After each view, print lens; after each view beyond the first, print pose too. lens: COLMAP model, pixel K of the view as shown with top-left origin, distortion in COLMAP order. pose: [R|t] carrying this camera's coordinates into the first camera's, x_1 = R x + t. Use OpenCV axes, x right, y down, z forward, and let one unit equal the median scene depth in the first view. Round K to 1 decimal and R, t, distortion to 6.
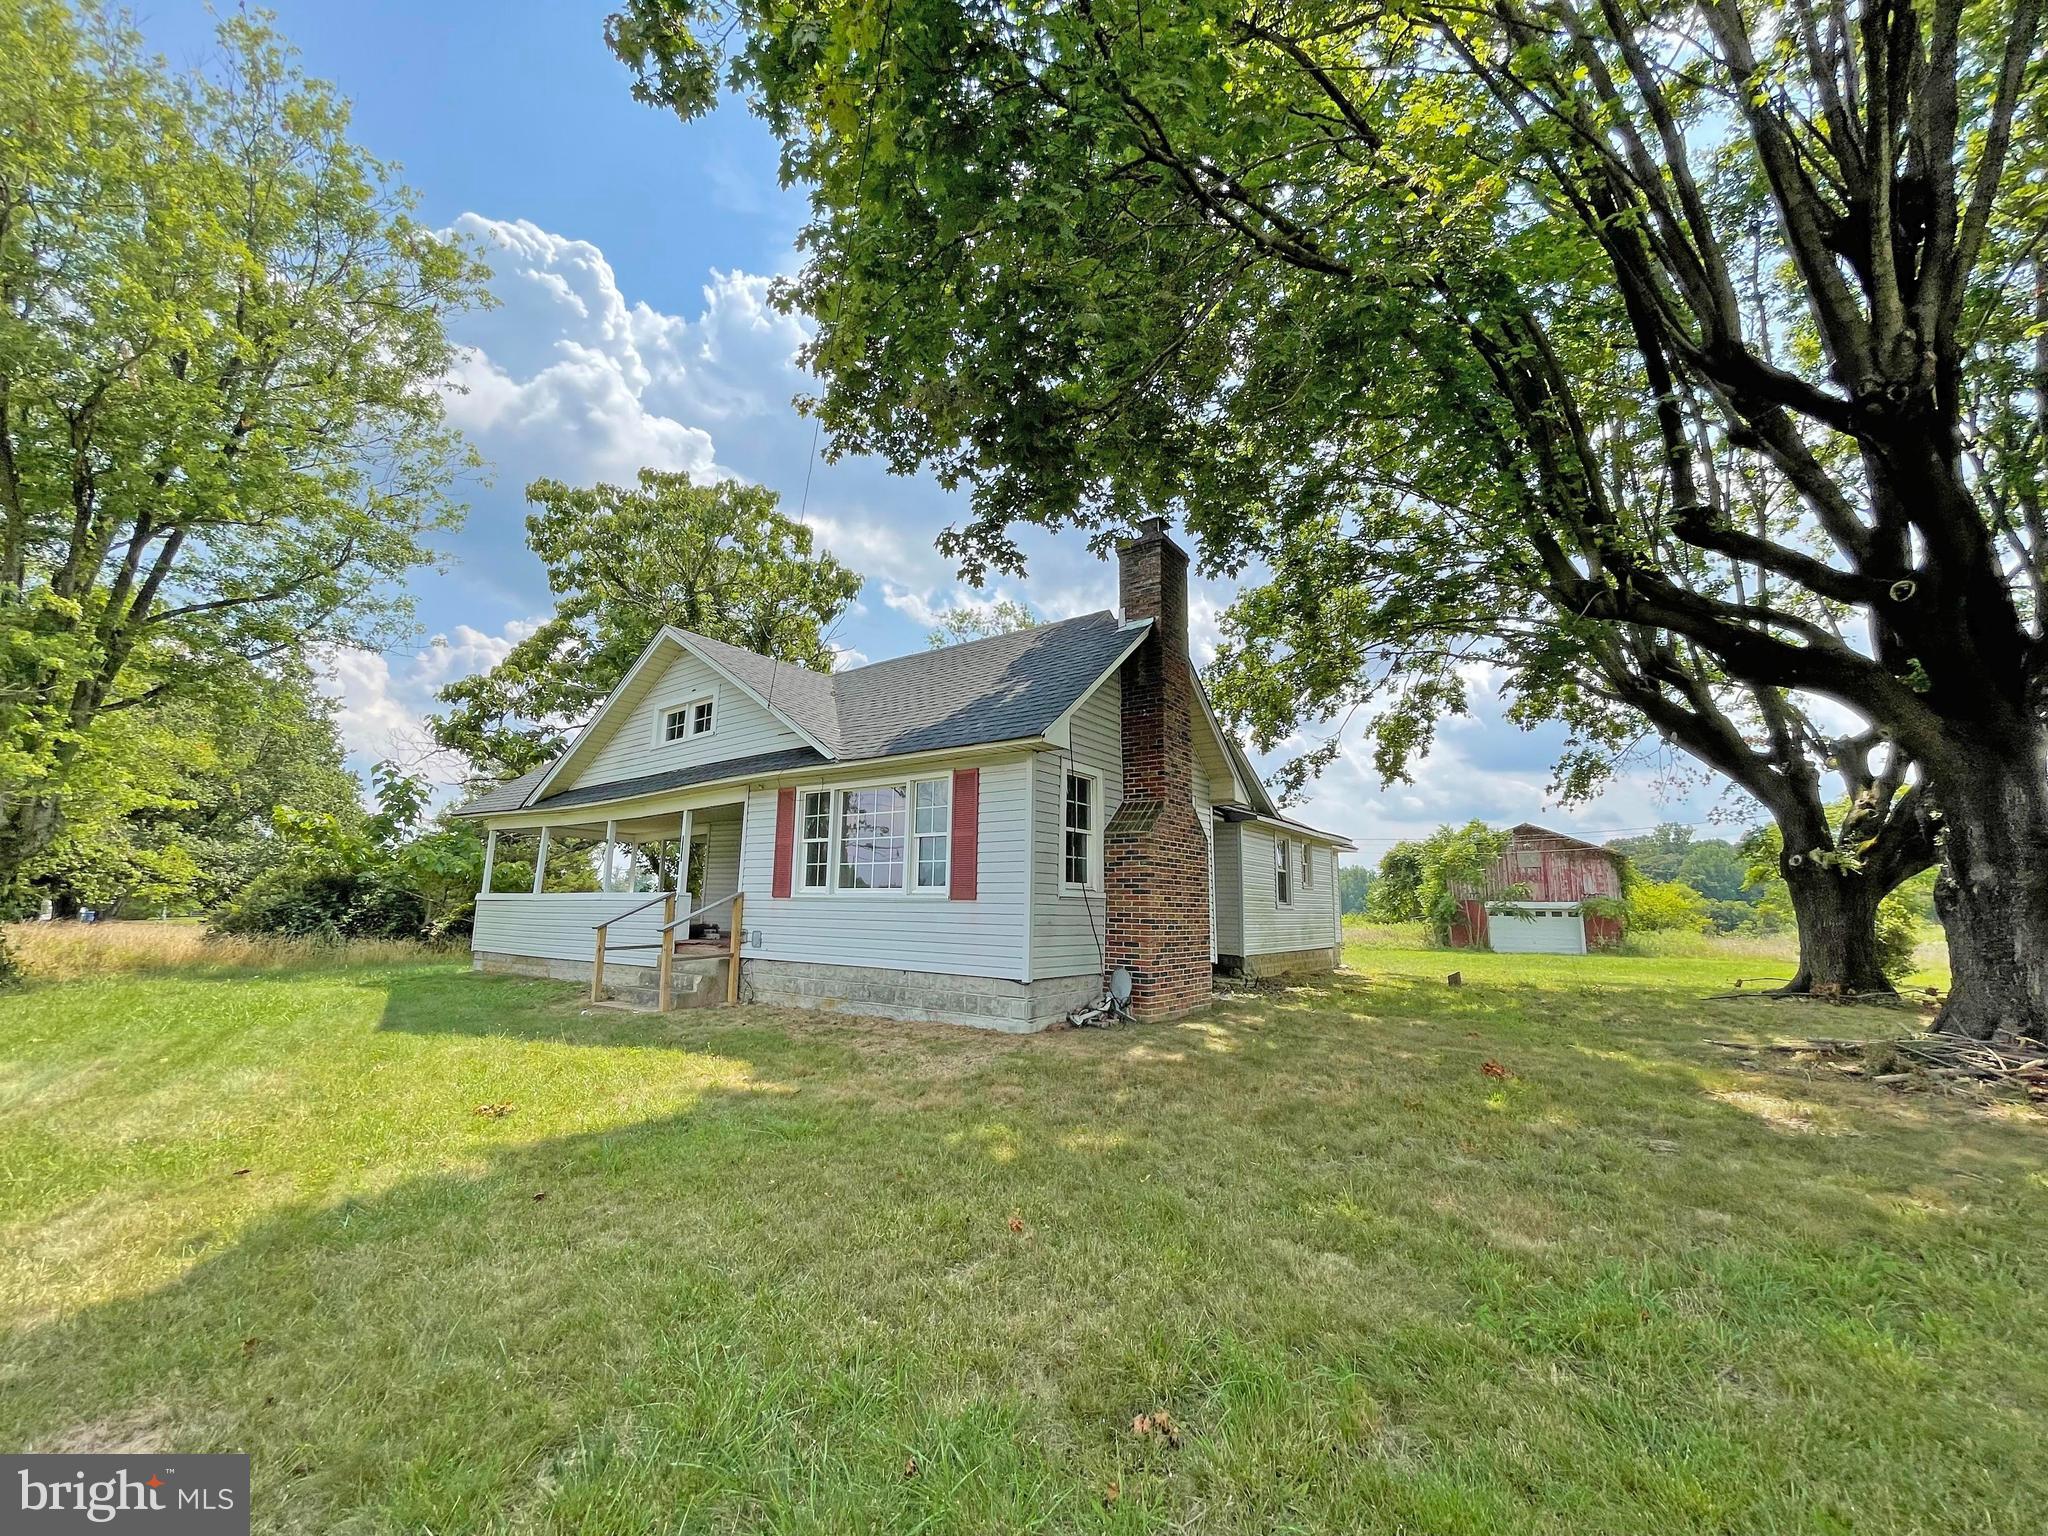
lens RADIAL K [[852.1, 0, 1024.9], [0, 852.1, 761.7], [0, 0, 1]] dist [-0.007305, -0.000051]
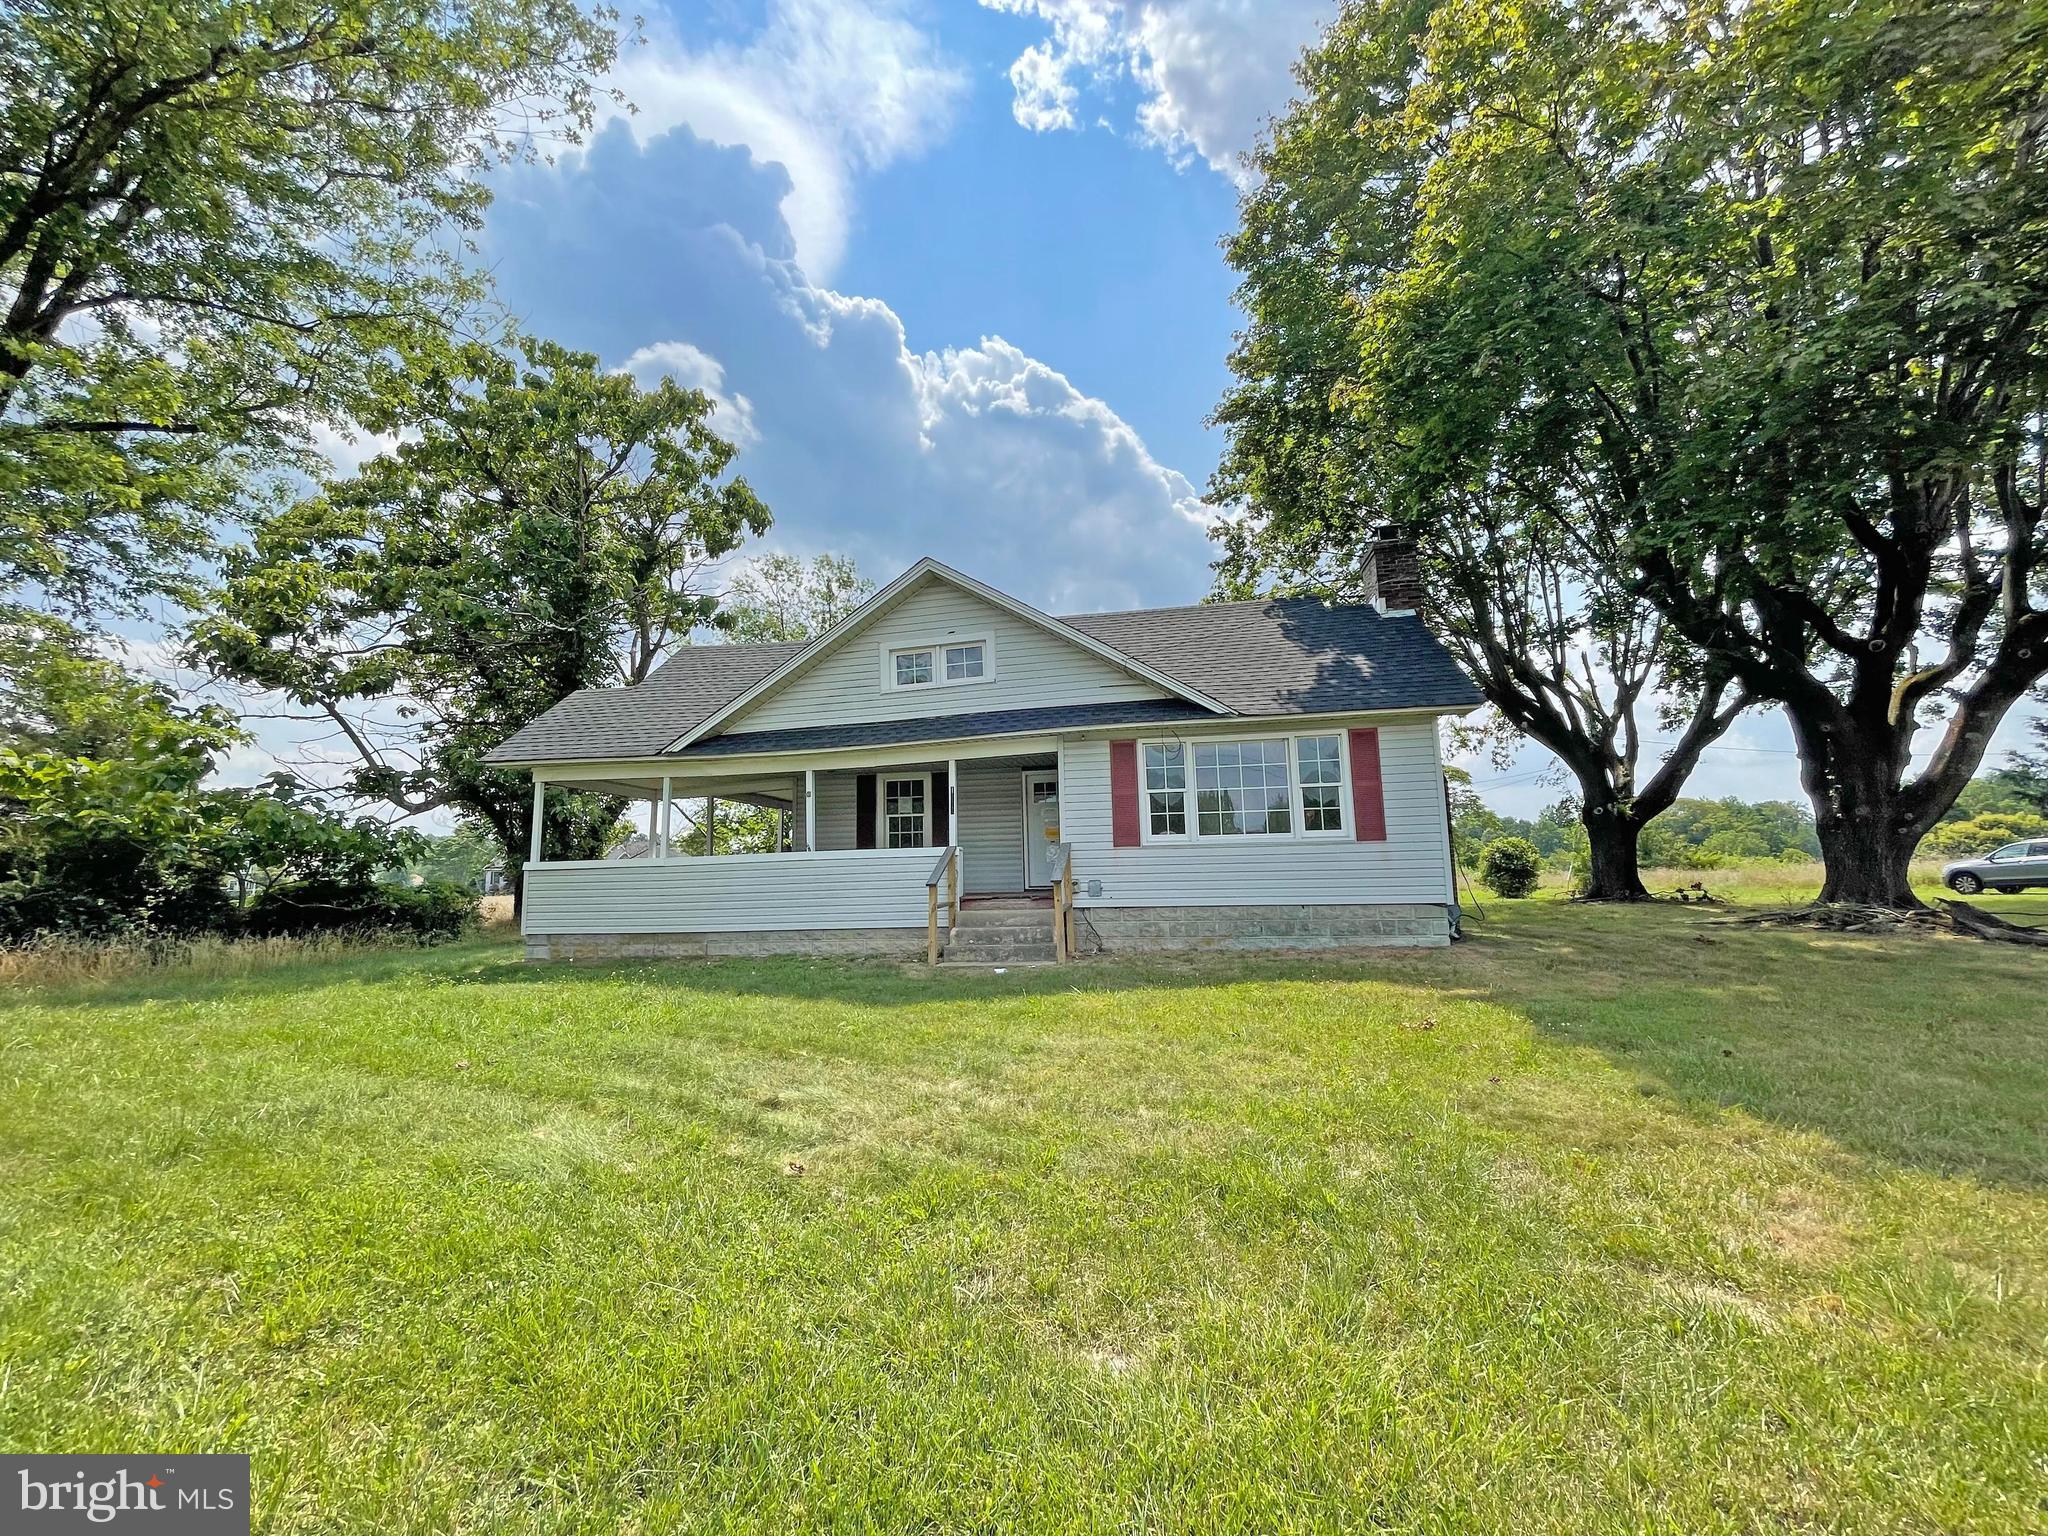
lens RADIAL K [[826.3, 0, 1024.0], [0, 826.3, 768.0], [0, 0, 1]] dist [0.010053, -0.000169]
pose [[0.904651, 0.018075, 0.425770, -1.229726], [-0.034828, 0.998894, 0.031596, 0.055269], [-0.424728, -0.043412, 0.904280, 0.228057]]
